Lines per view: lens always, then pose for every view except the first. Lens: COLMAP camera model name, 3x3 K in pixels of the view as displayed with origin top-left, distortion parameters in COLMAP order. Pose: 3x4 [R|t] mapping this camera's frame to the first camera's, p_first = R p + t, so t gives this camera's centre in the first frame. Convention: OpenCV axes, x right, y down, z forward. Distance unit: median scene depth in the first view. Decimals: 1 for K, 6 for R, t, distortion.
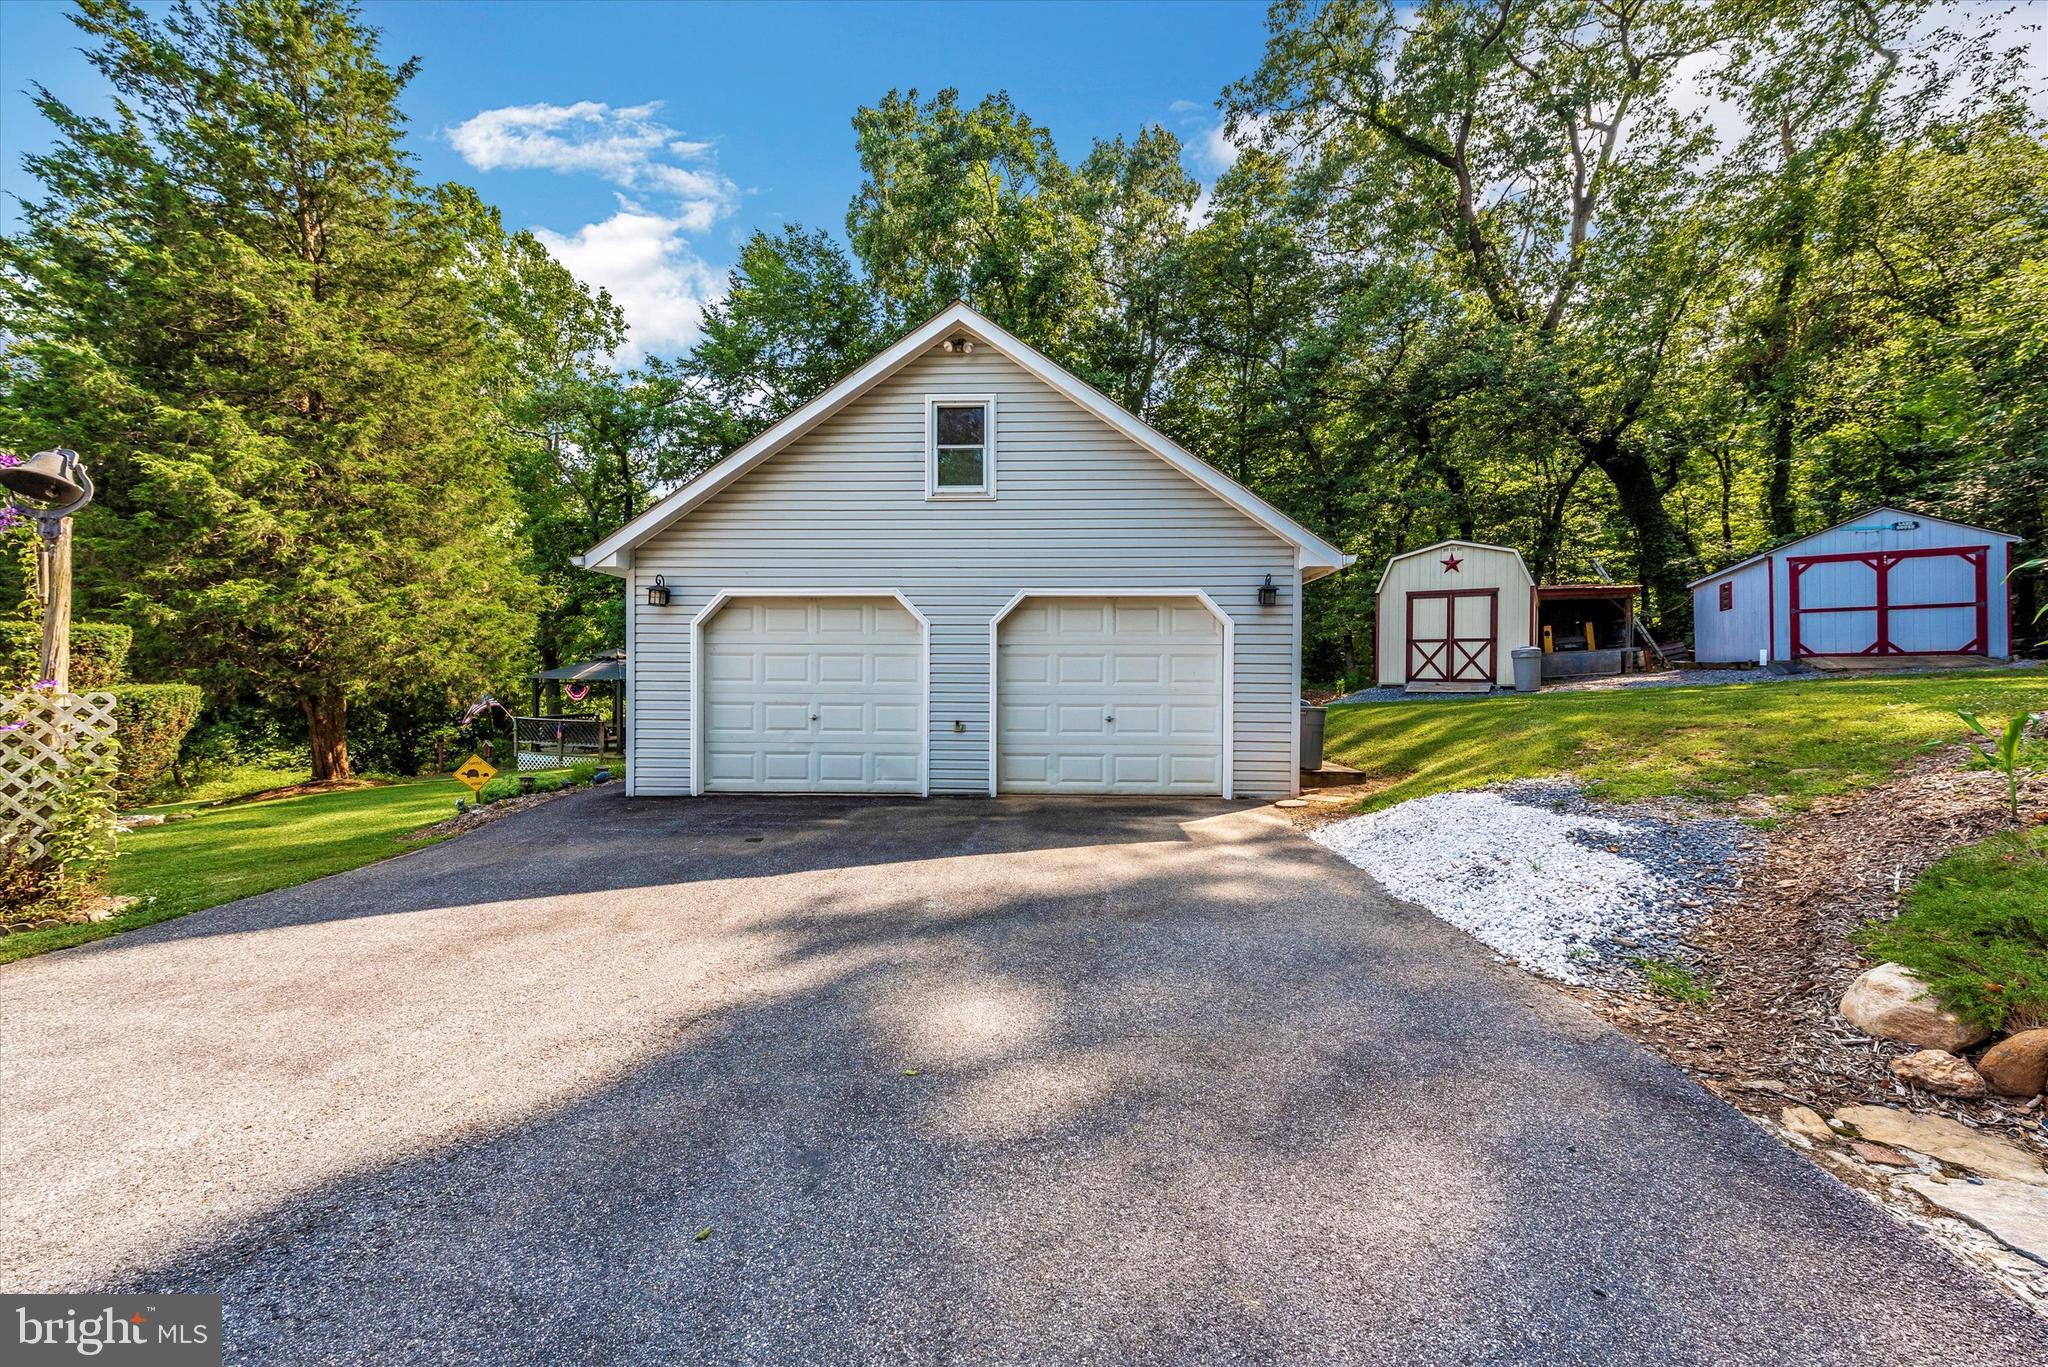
lens RADIAL K [[804.2, 0, 1027.2], [0, 804.2, 681.4], [0, 0, 1]] dist [0.008427, -0.001526]
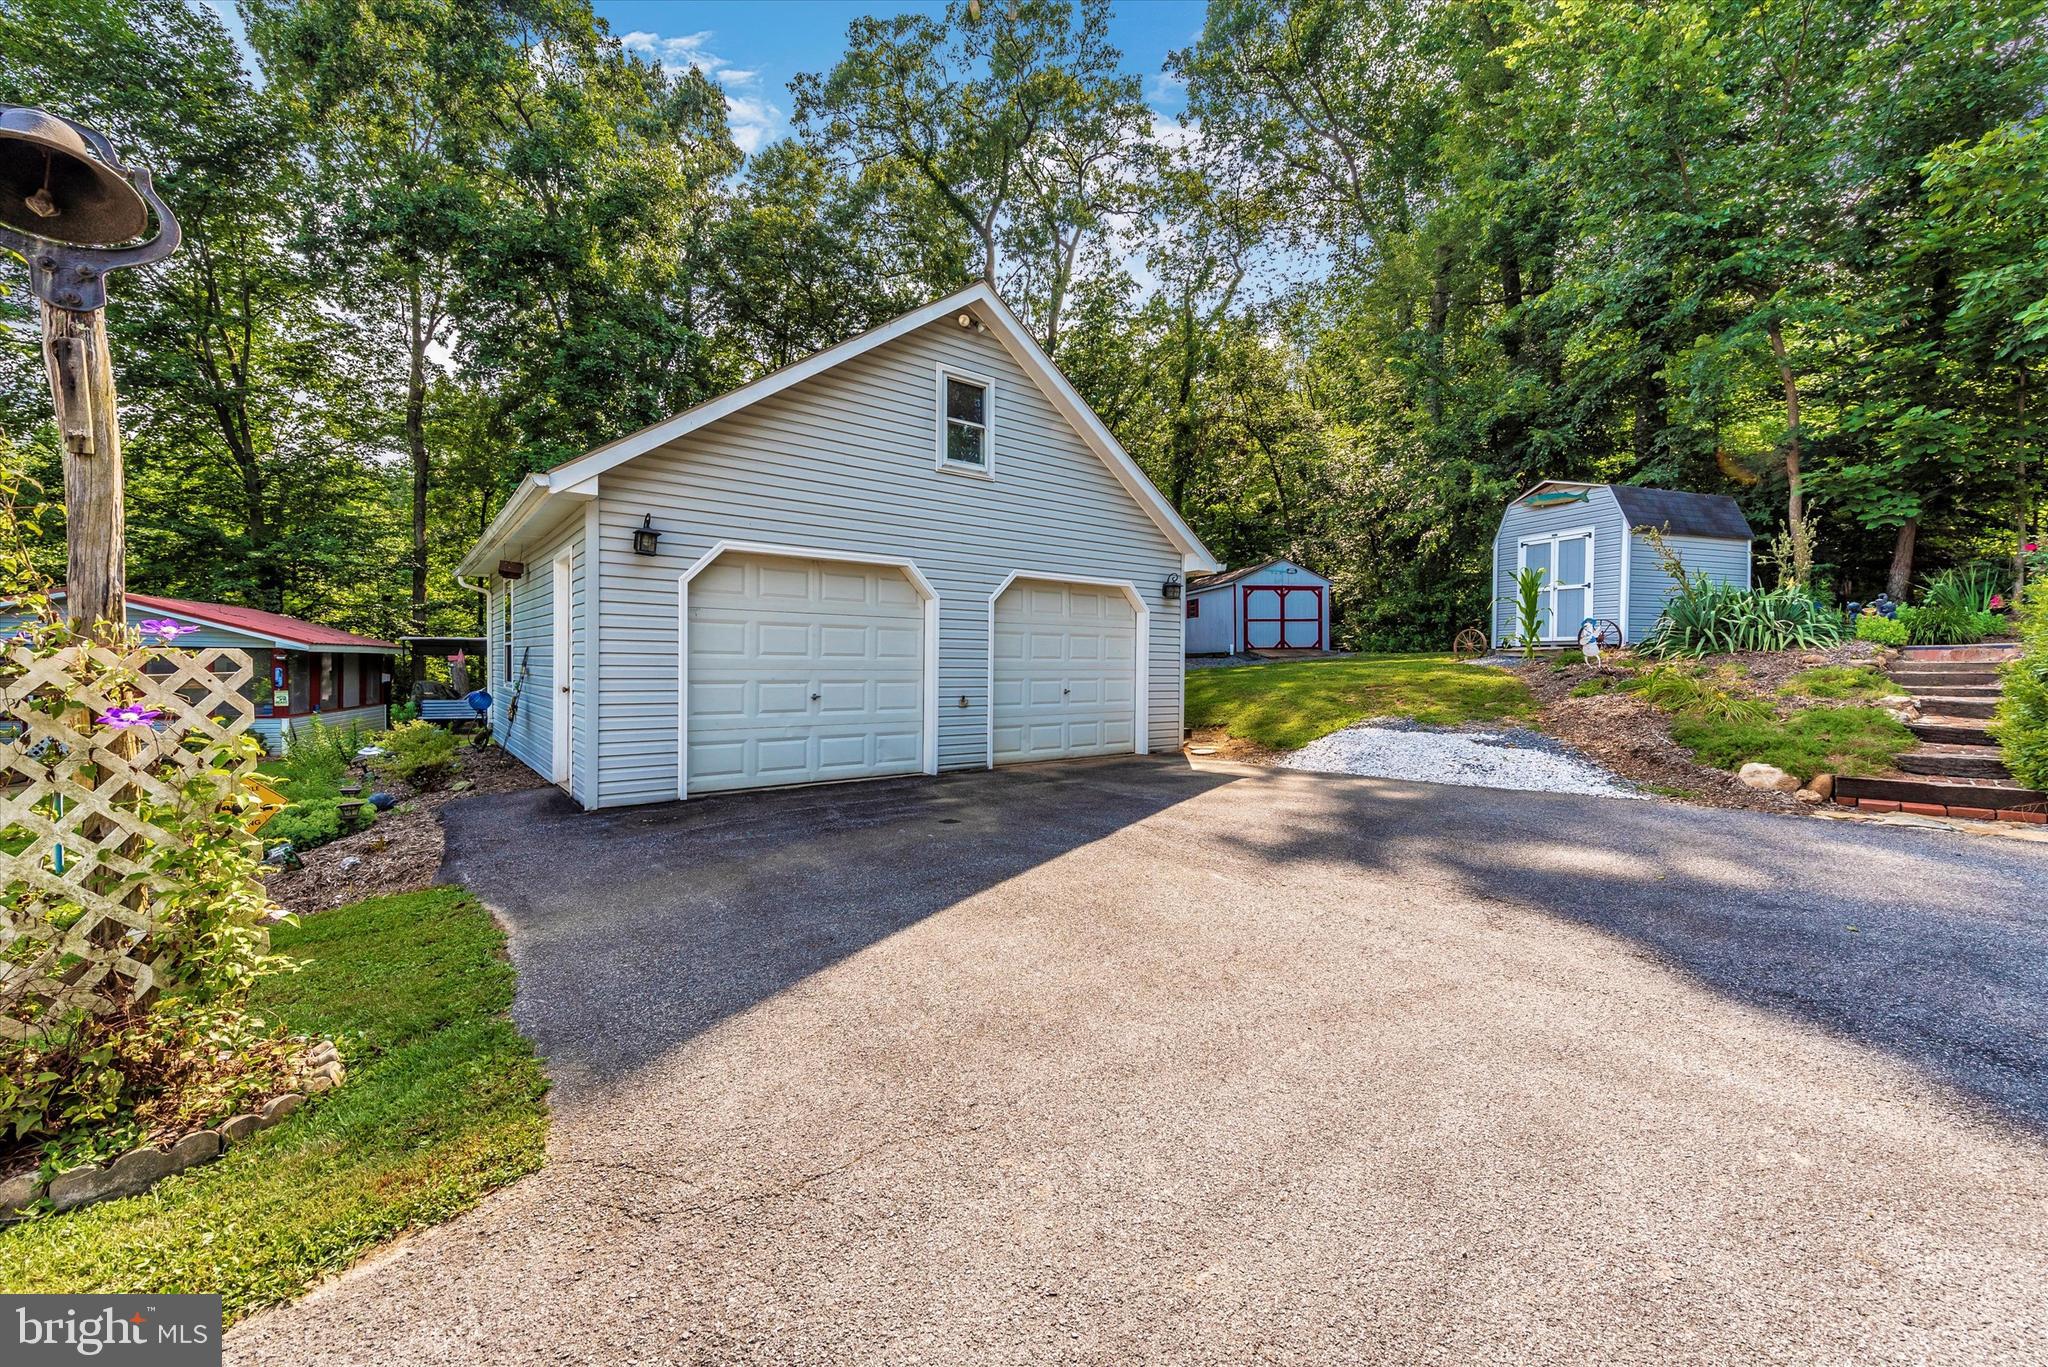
lens RADIAL K [[804.2, 0, 1027.3], [0, 804.2, 681.6], [0, 0, 1]] dist [0.008427, -0.001526]
pose [[0.759637, -0.011714, 0.650242, -0.666244], [0.005220, 0.999915, 0.011915, 0.019014], [-0.650327, -0.005657, 0.759633, 0.182007]]
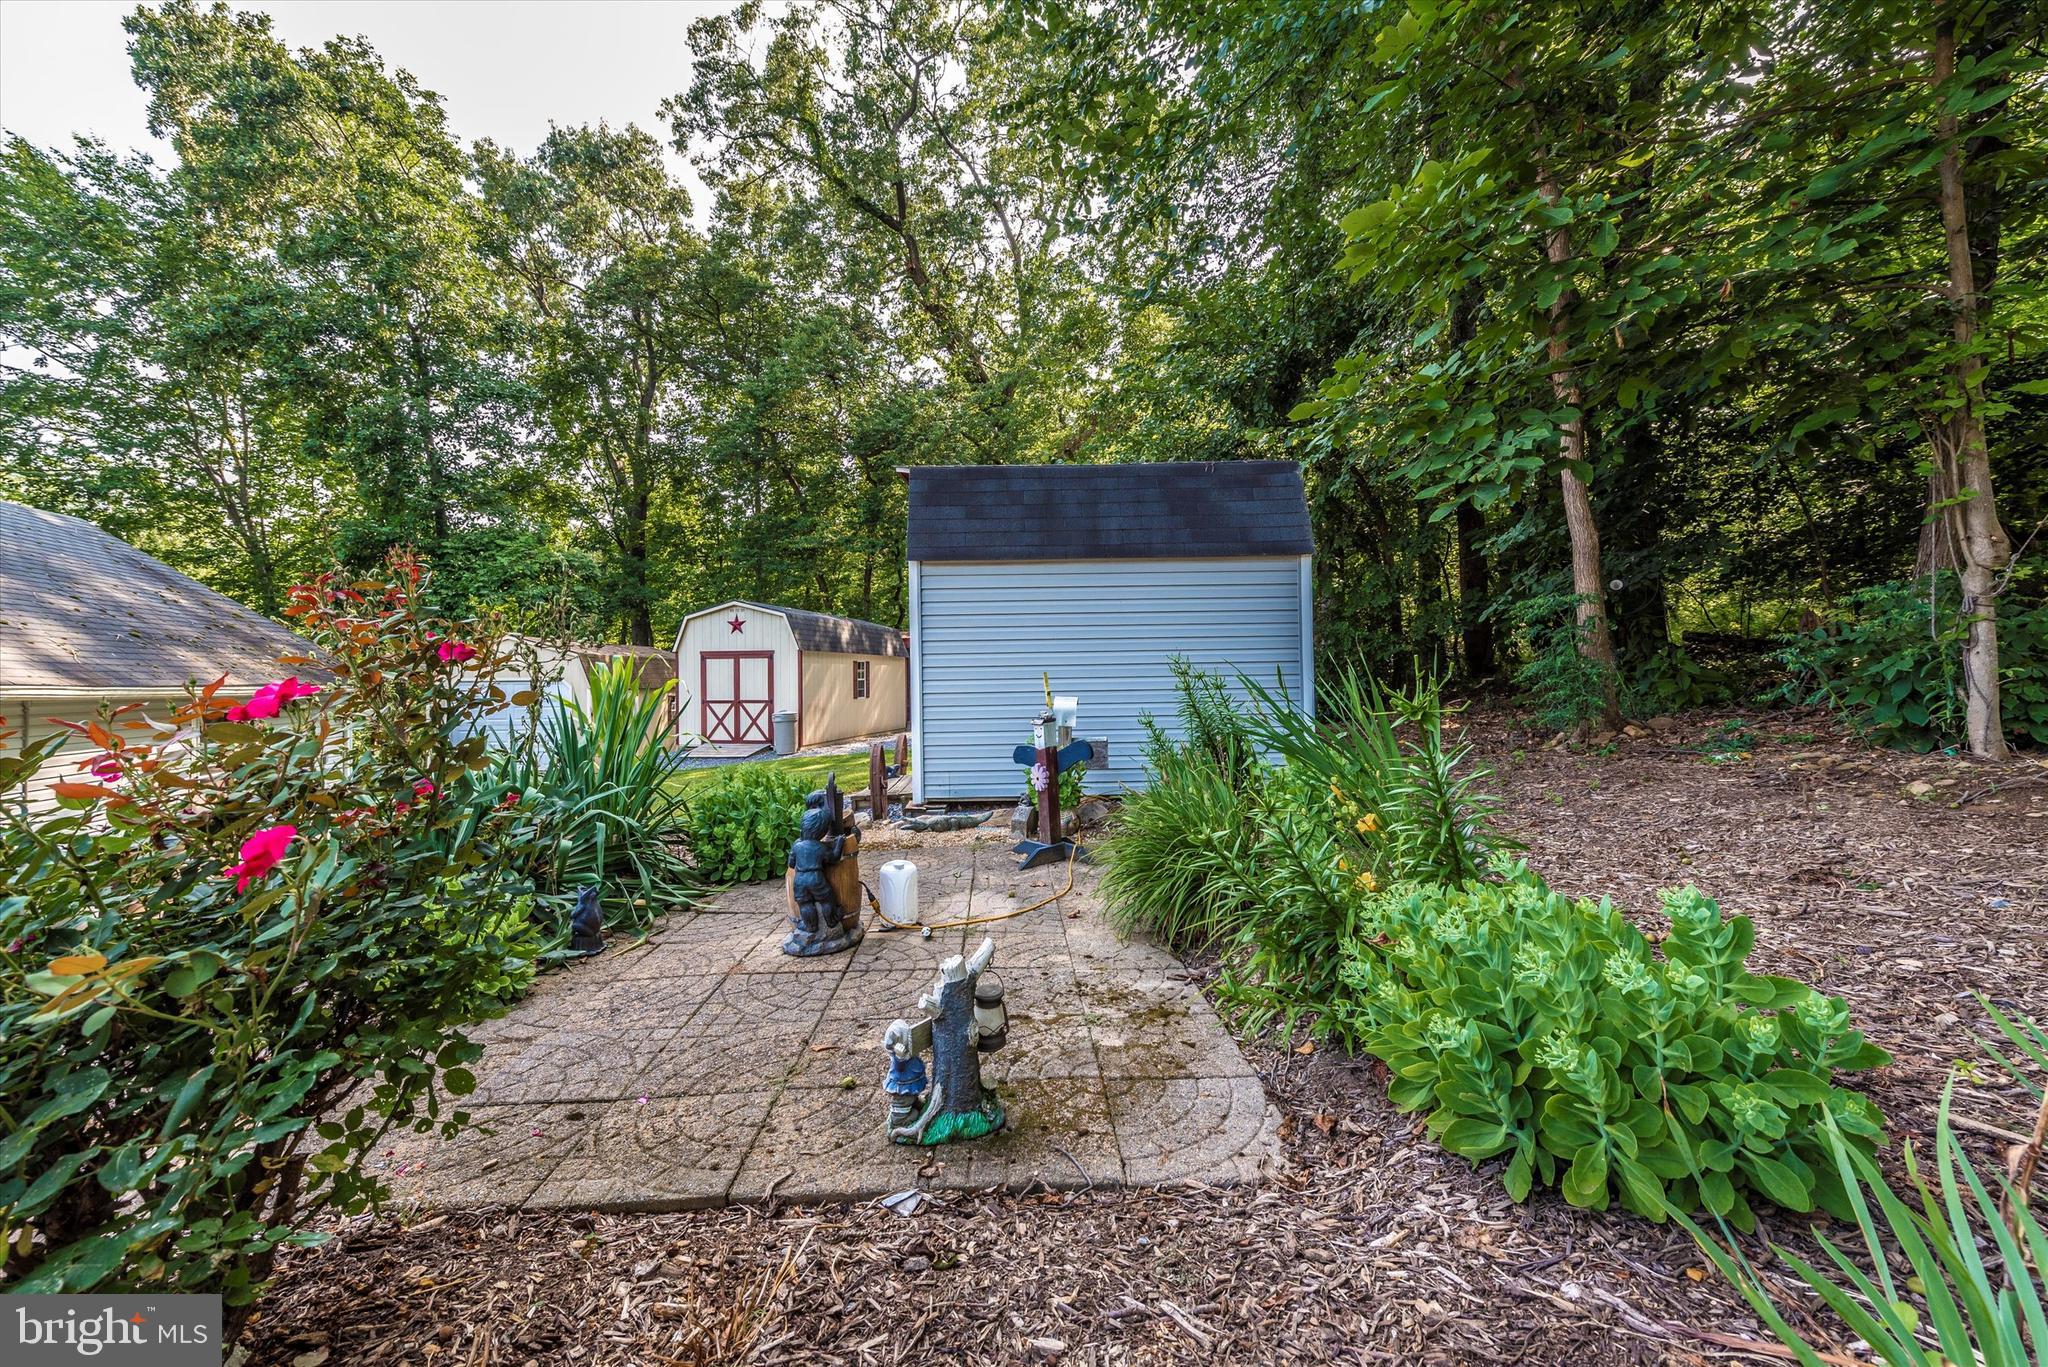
lens RADIAL K [[804.2, 0, 1027.0], [0, 804.2, 680.9], [0, 0, 1]] dist [0.008427, -0.001526]
pose [[0.932363, -0.014574, 0.361229, 0.960285], [0.018468, 0.999803, -0.007329, -0.120145], [-0.361051, 0.013505, 0.932448, -0.106931]]
